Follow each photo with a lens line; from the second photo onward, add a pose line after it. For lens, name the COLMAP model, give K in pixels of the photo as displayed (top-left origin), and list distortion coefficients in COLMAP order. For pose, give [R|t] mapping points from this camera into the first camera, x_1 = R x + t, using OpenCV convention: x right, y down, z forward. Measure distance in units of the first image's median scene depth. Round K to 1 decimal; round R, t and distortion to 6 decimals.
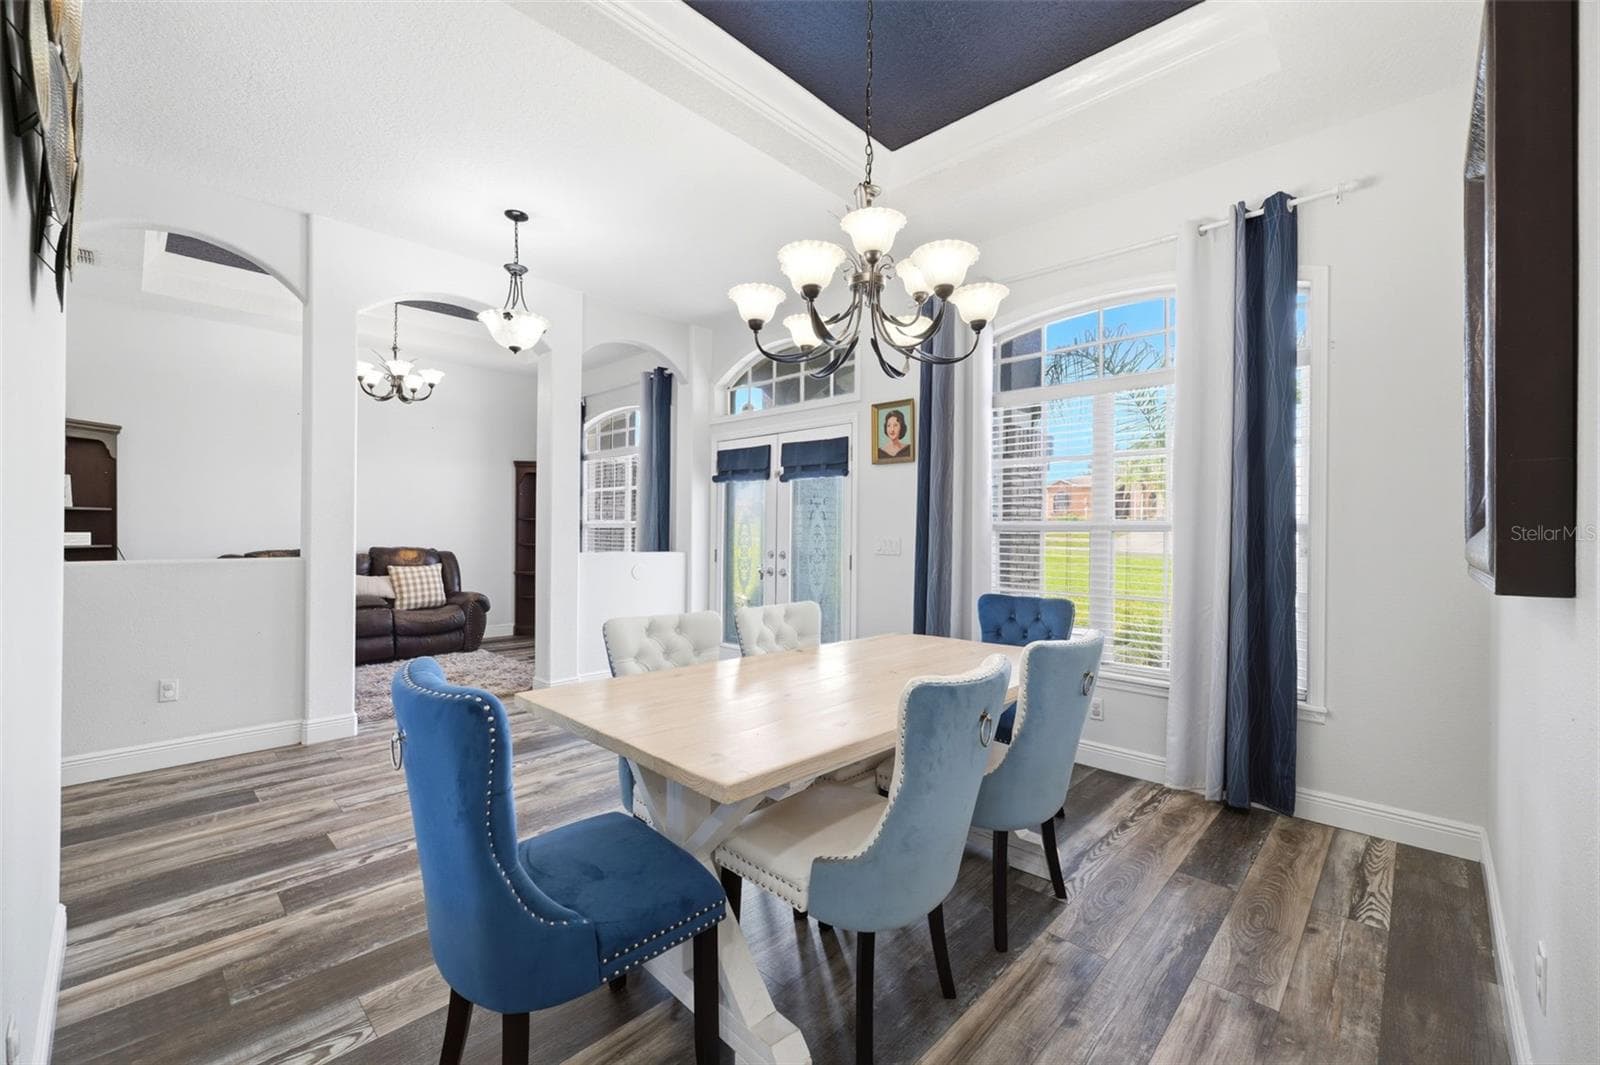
lens RADIAL K [[651.4, 0, 794.6], [0, 651.4, 530.4], [0, 0, 1]] dist [0.001984, 0.000139]
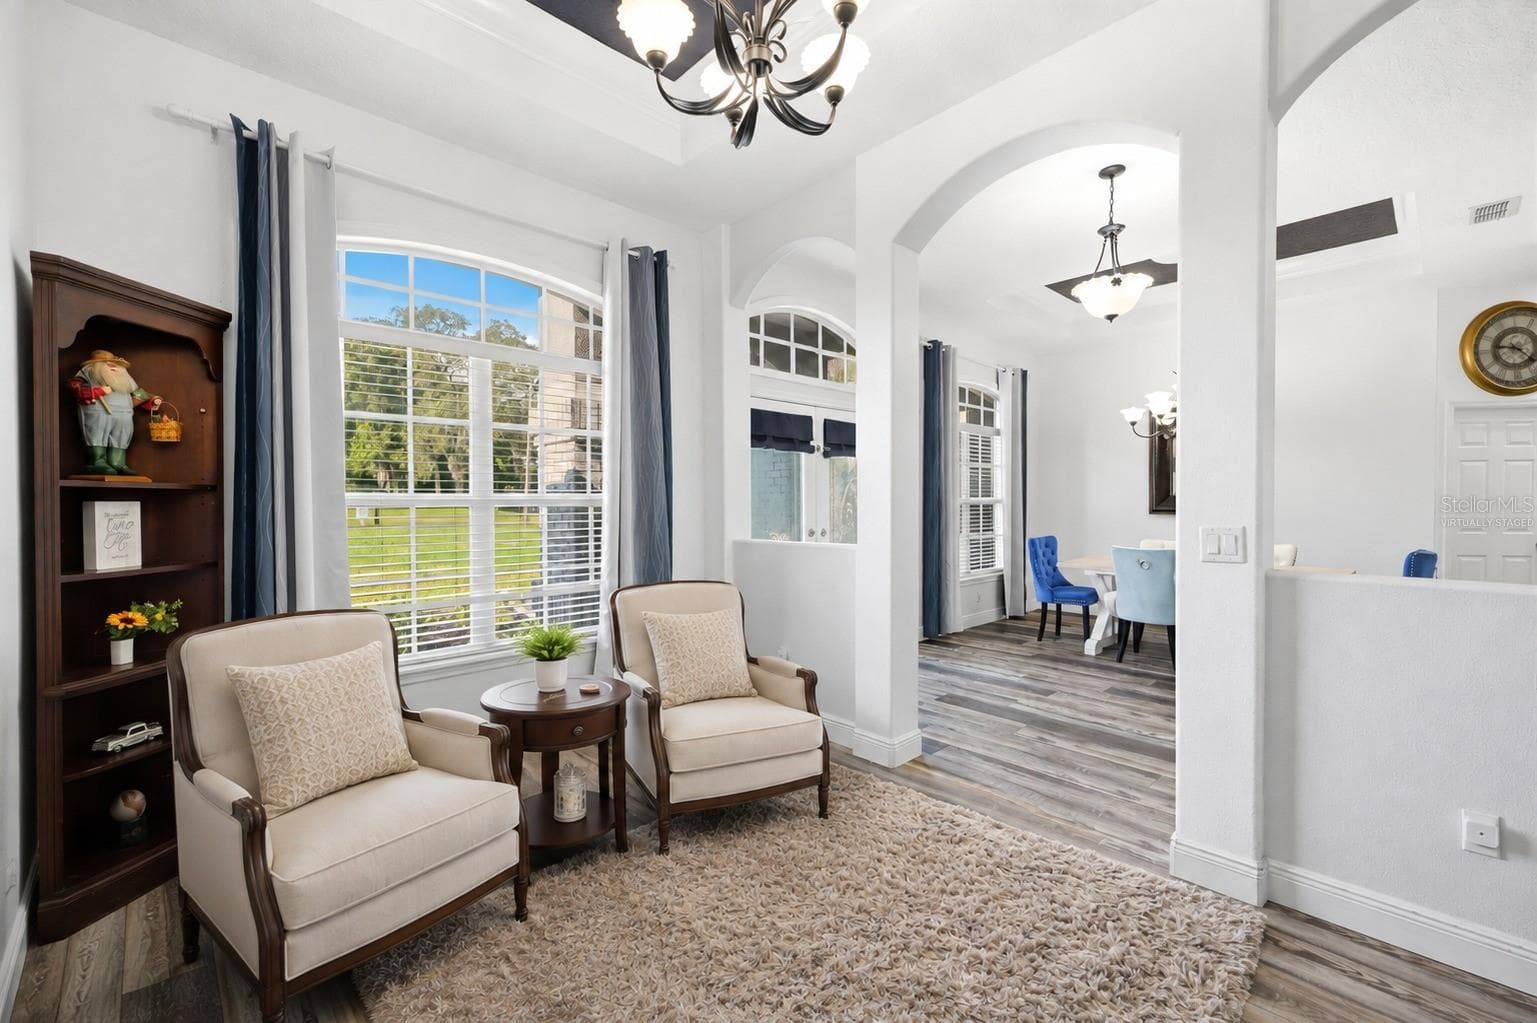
lens RADIAL K [[642.0, 0, 770.6], [0, 642.0, 504.9], [0, 0, 1]] dist [-0.000003, 0.000006]
pose [[0.045322, -0.022028, 0.998730, -1.386322], [-0.002640, 0.999751, 0.022171, -0.034132], [-0.998969, -0.003642, 0.045253, 1.452399]]
